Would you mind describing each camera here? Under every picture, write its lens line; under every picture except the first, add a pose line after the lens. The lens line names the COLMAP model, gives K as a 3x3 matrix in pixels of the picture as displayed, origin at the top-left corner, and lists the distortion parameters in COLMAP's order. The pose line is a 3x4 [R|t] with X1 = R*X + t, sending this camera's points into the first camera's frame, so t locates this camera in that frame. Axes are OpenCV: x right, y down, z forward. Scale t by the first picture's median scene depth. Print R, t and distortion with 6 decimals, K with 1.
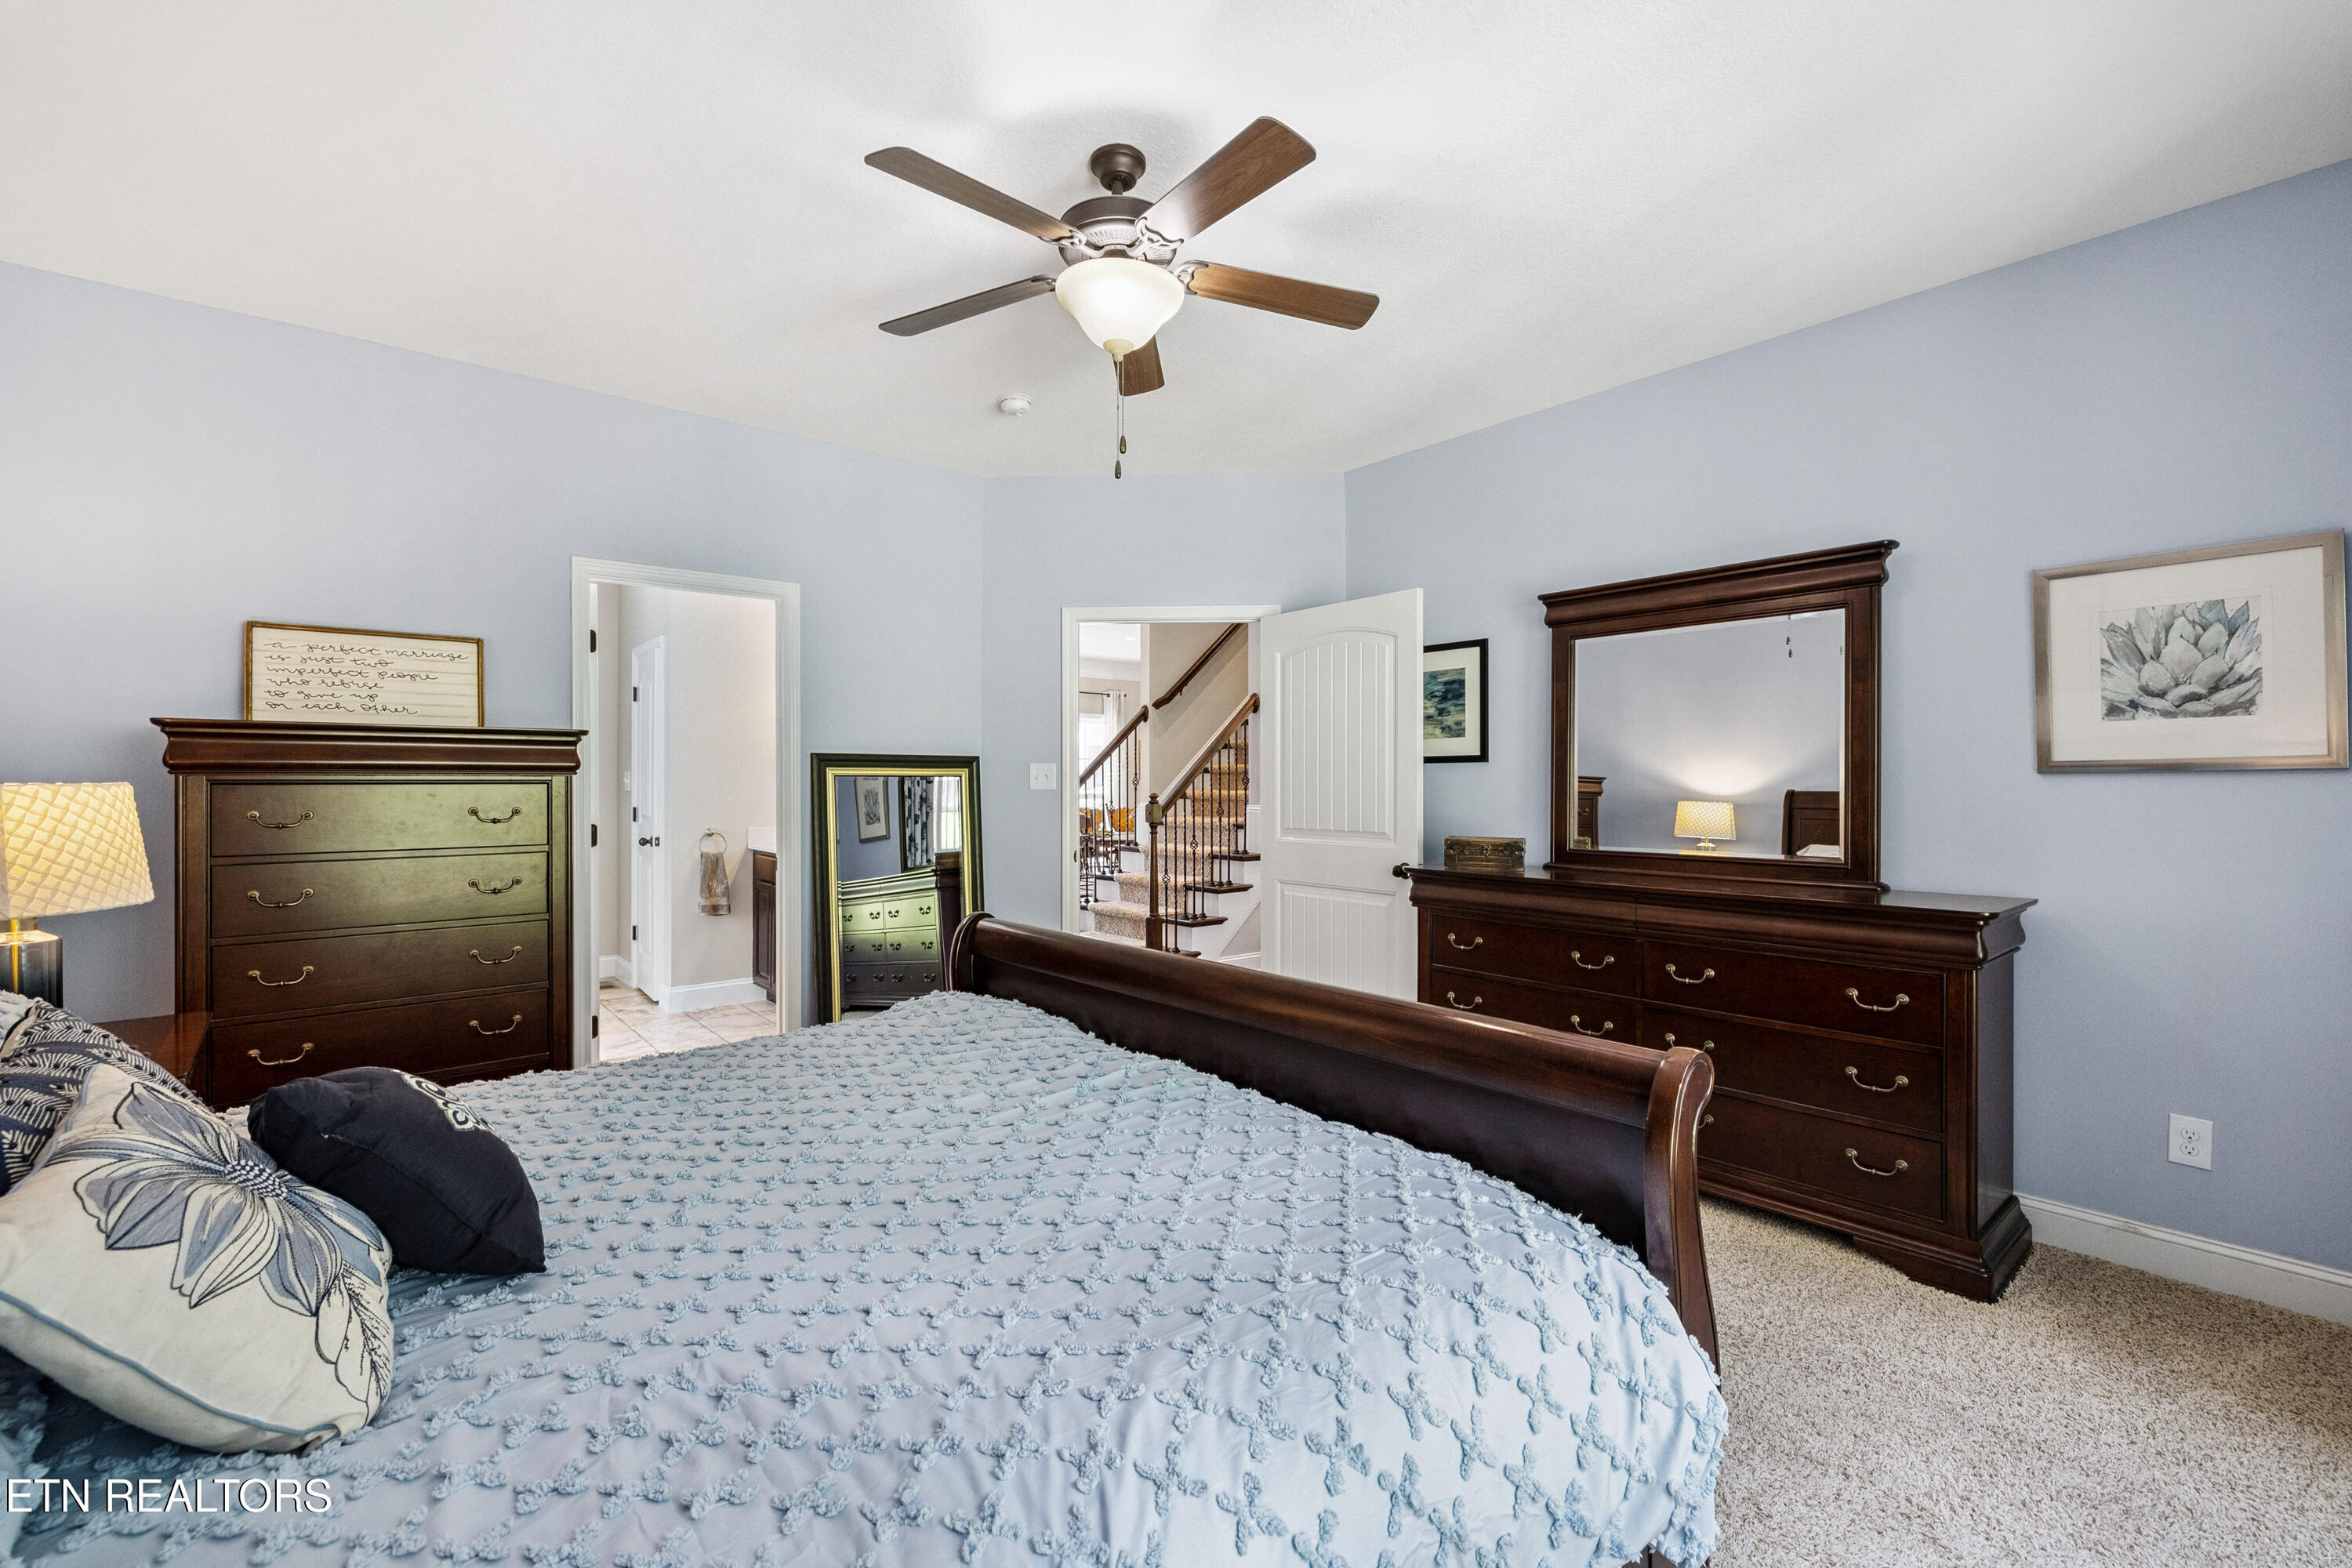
lens RADIAL K [[1003.0, 0, 1171.5], [0, 1003.0, 792.1], [0, 0, 1]] dist [0.000266, 0.000562]
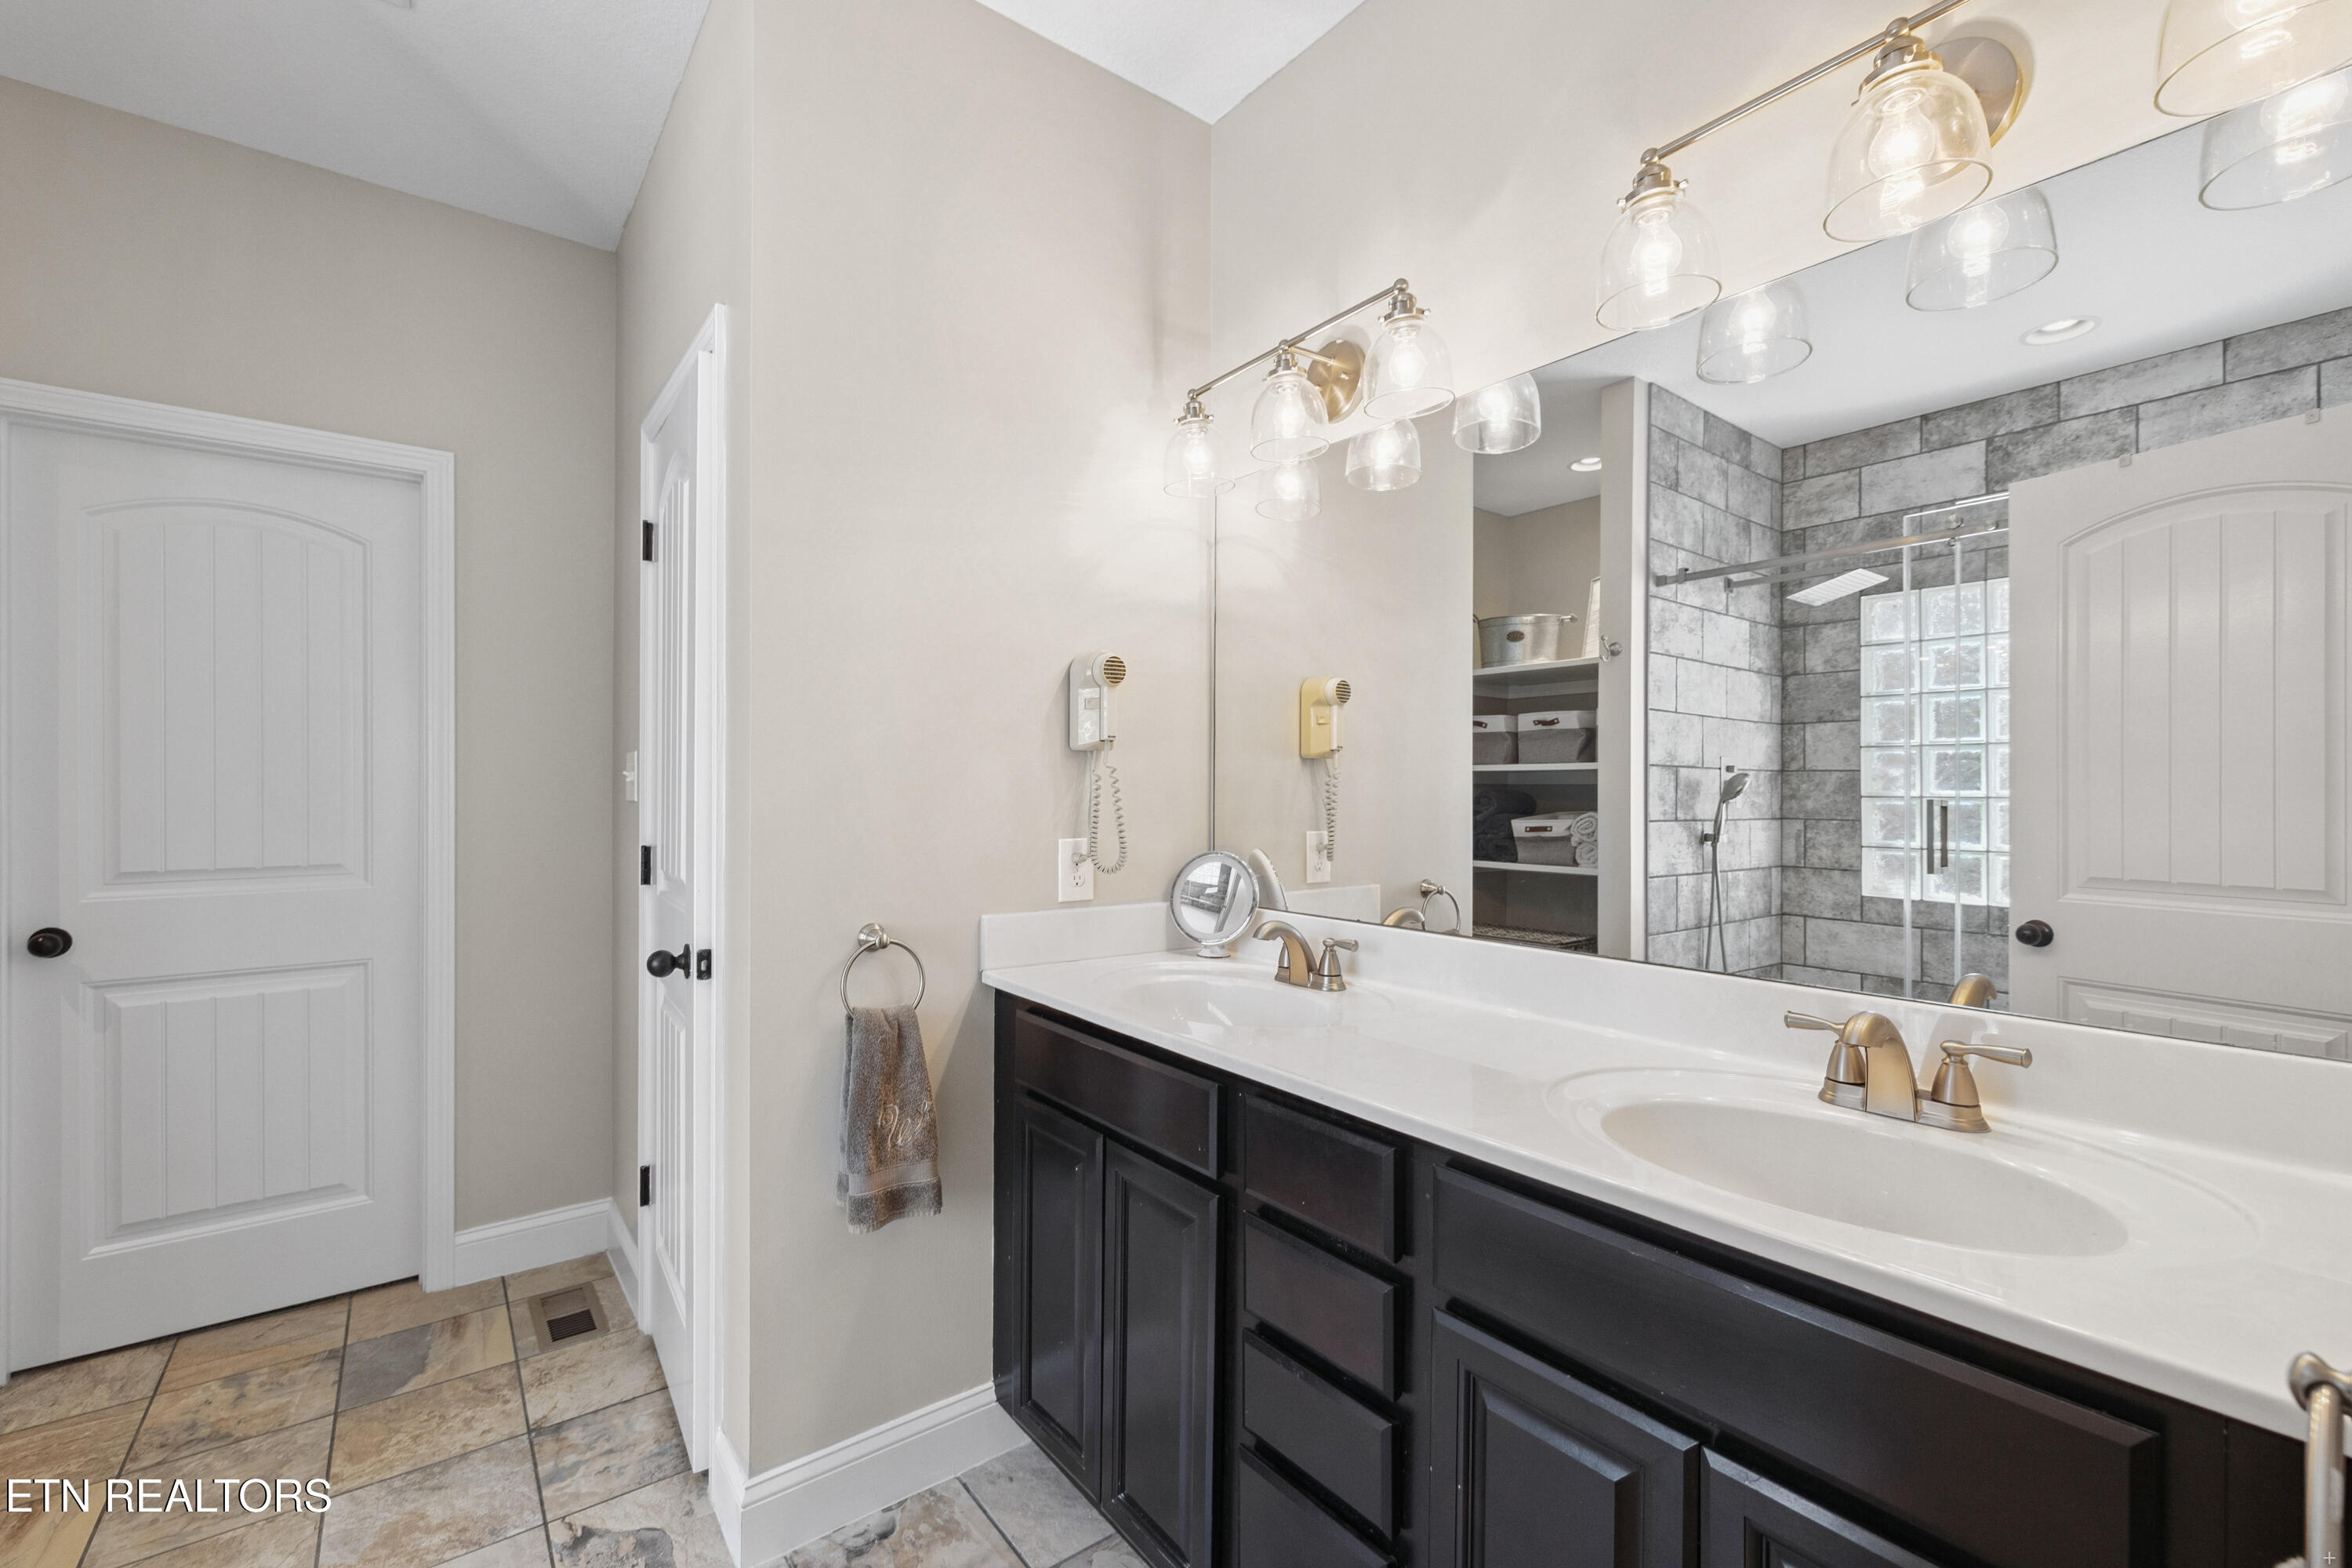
lens RADIAL K [[1003.0, 0, 1181.9], [0, 1003.0, 784.9], [0, 0, 1]] dist [0.000266, 0.000562]
pose [[0.996594, -0.004180, -0.082364, -0.343847], [0.004417, 0.999987, 0.002692, -0.005730], [0.082352, -0.003046, 0.996599, 0.709438]]
